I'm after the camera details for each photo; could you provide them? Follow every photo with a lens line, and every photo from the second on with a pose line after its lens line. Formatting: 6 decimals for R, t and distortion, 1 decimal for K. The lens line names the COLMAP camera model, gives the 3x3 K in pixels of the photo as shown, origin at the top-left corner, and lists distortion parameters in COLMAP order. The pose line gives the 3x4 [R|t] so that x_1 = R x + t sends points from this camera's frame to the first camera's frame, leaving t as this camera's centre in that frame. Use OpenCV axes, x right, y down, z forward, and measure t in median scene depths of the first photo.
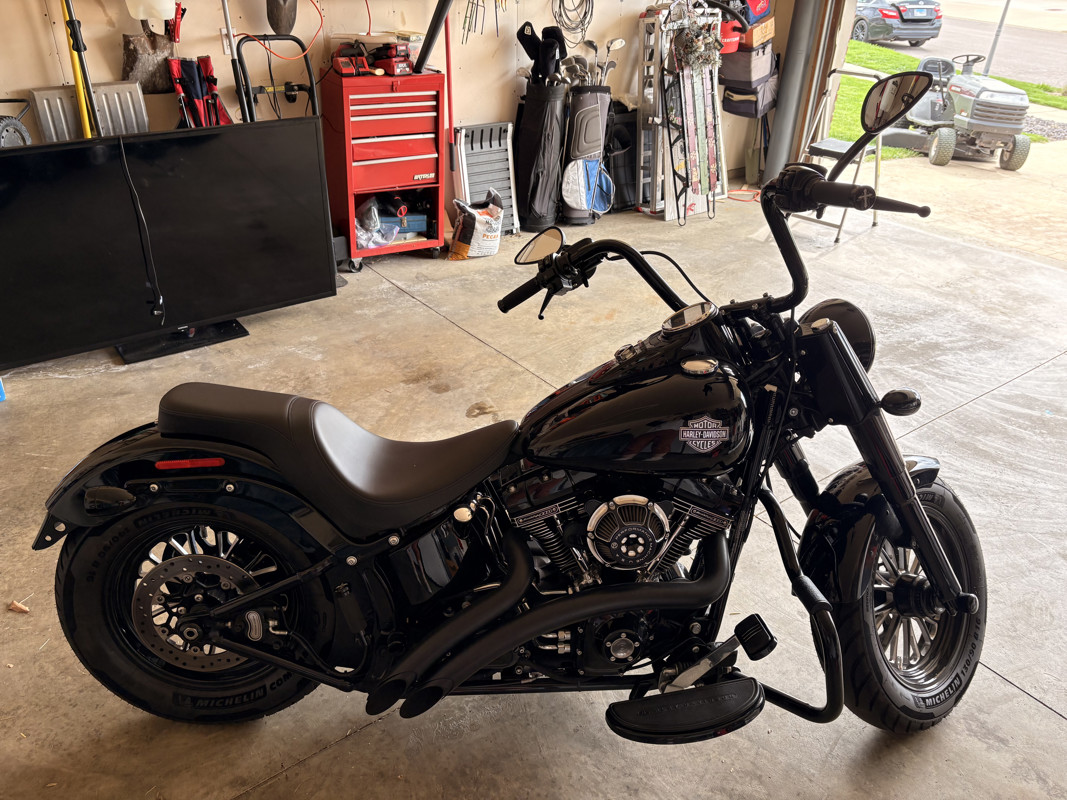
lens RADIAL K [[802.4, 0, 528.0], [0, 802.4, 398.2], [0, 0, 1]] dist [0.022902, -0.035111]
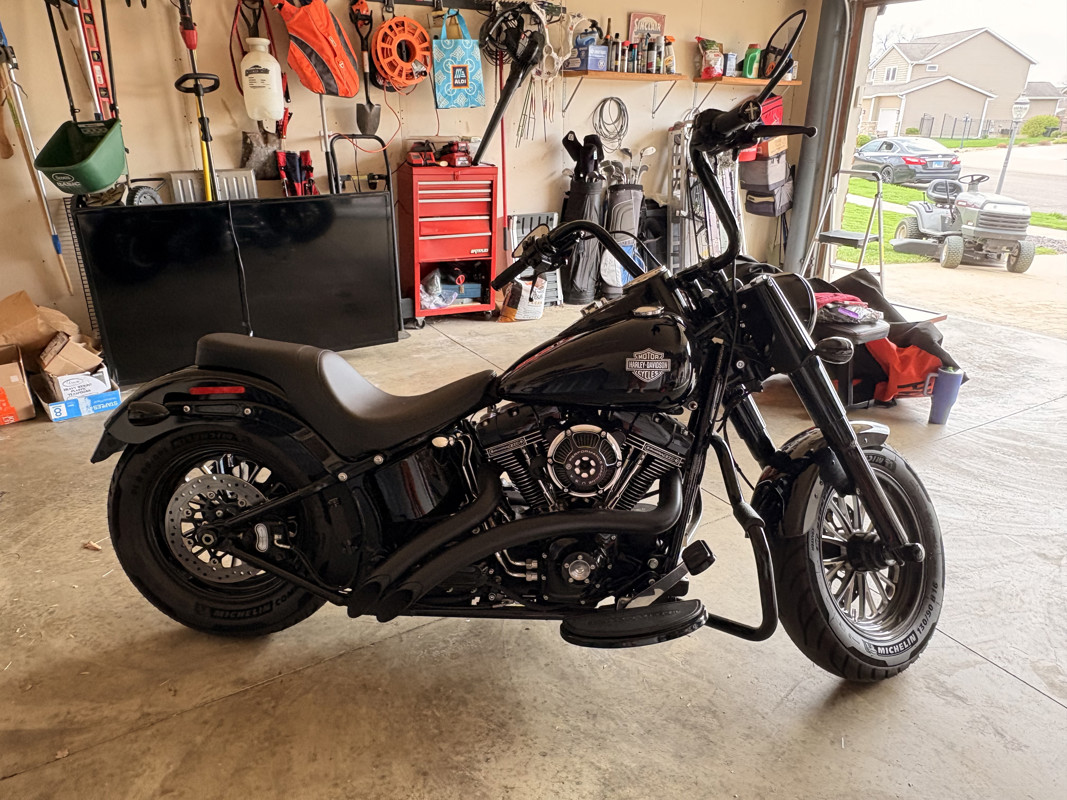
lens RADIAL K [[706.9, 0, 530.7], [0, 706.9, 403.4], [0, 0, 1]] dist [-0.022251, 0.013552]
pose [[0.994723, 0.019953, -0.100635, 0.125872], [-0.033291, 0.990604, -0.132649, 0.188585], [0.097043, 0.135299, 0.986041, 0.012857]]
